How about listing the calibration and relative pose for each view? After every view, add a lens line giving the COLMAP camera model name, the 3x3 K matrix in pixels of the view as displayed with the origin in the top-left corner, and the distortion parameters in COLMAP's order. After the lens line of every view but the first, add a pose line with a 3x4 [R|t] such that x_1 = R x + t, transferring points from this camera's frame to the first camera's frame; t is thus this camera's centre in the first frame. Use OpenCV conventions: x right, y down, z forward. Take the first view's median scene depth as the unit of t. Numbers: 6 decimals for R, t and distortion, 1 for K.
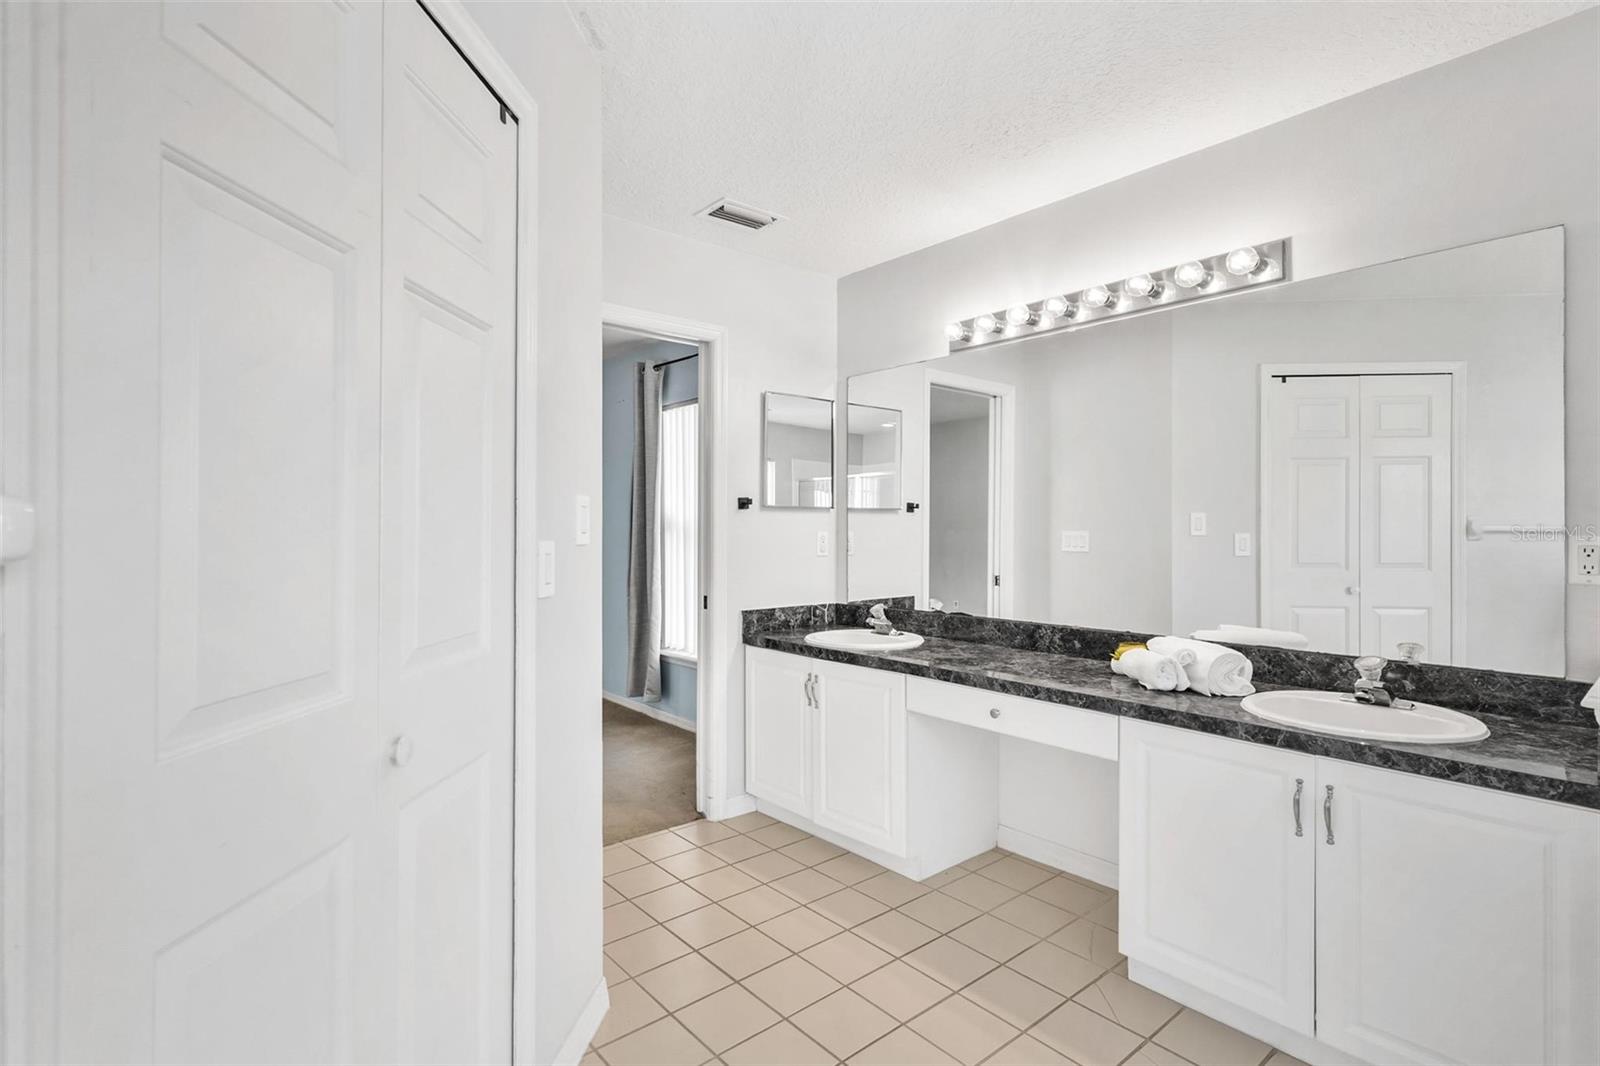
lens RADIAL K [[782.8, 0, 808.3], [0, 782.8, 525.0], [0, 0, 1]] dist [0.004171, -0.001924]
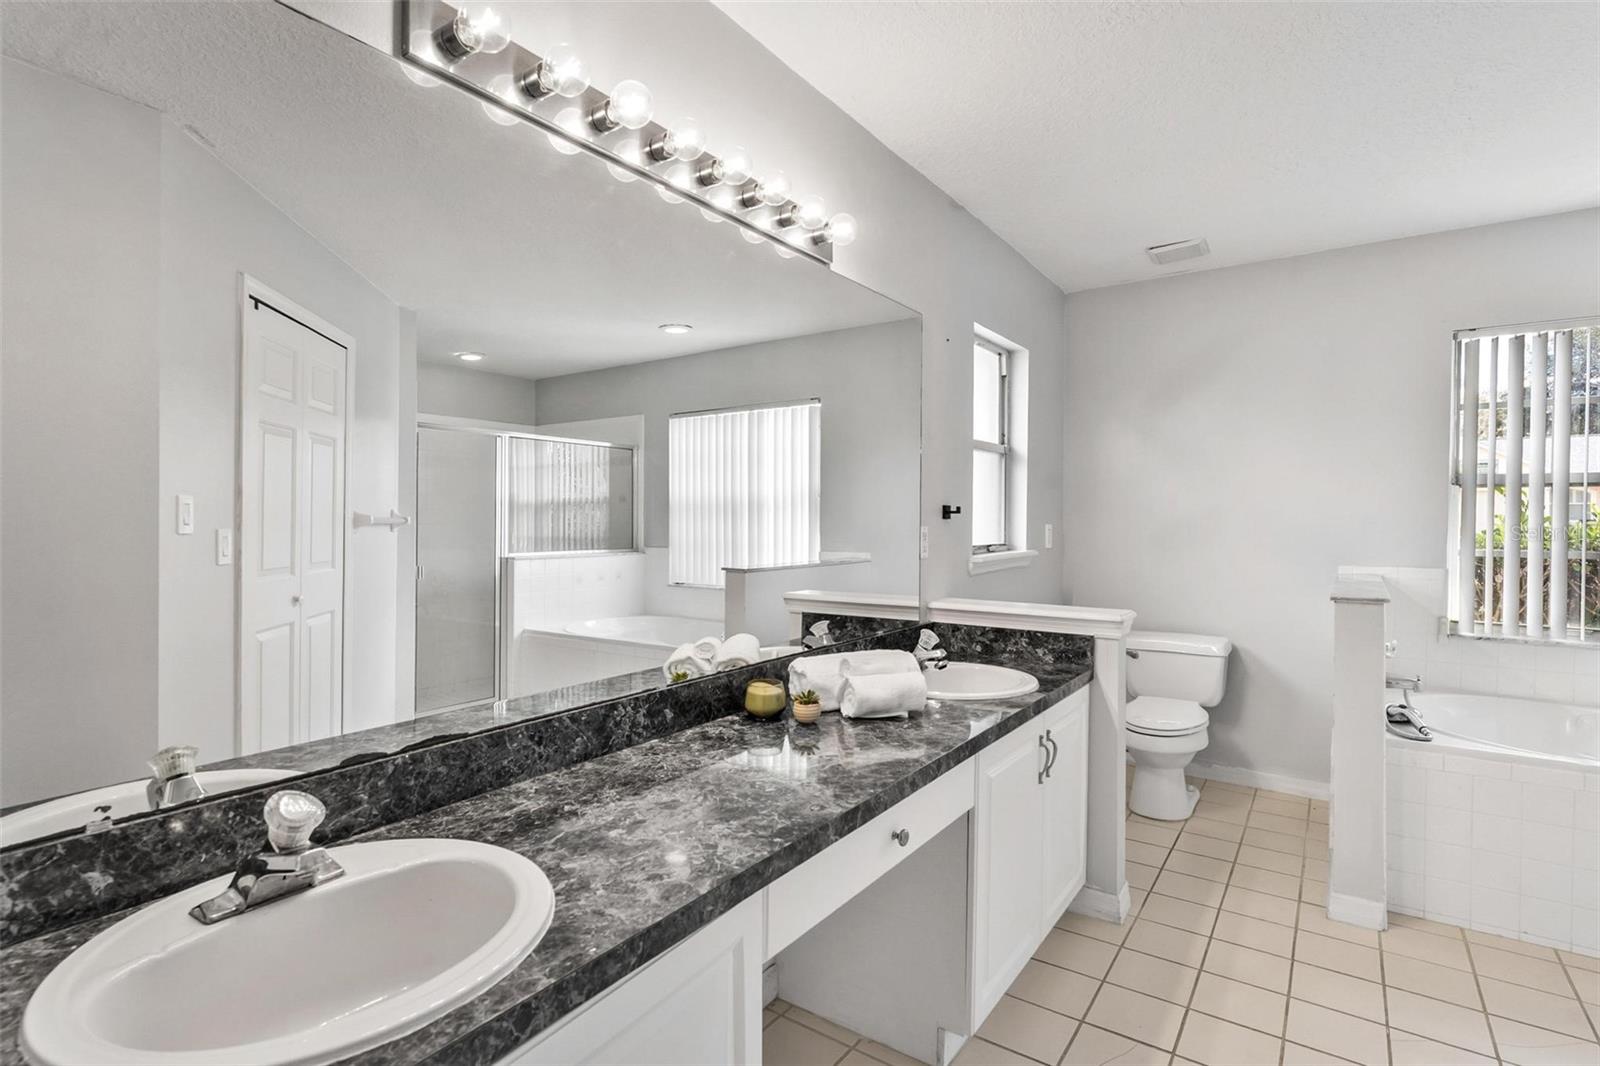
lens RADIAL K [[782.8, 0, 799.0], [0, 782.8, 529.9], [0, 0, 1]] dist [0.004171, -0.001924]
pose [[-0.248126, -0.011131, 0.968664, -0.257322], [-0.007083, 0.999928, 0.009676, 0.002815], [-0.968702, -0.004460, -0.248187, 1.010098]]
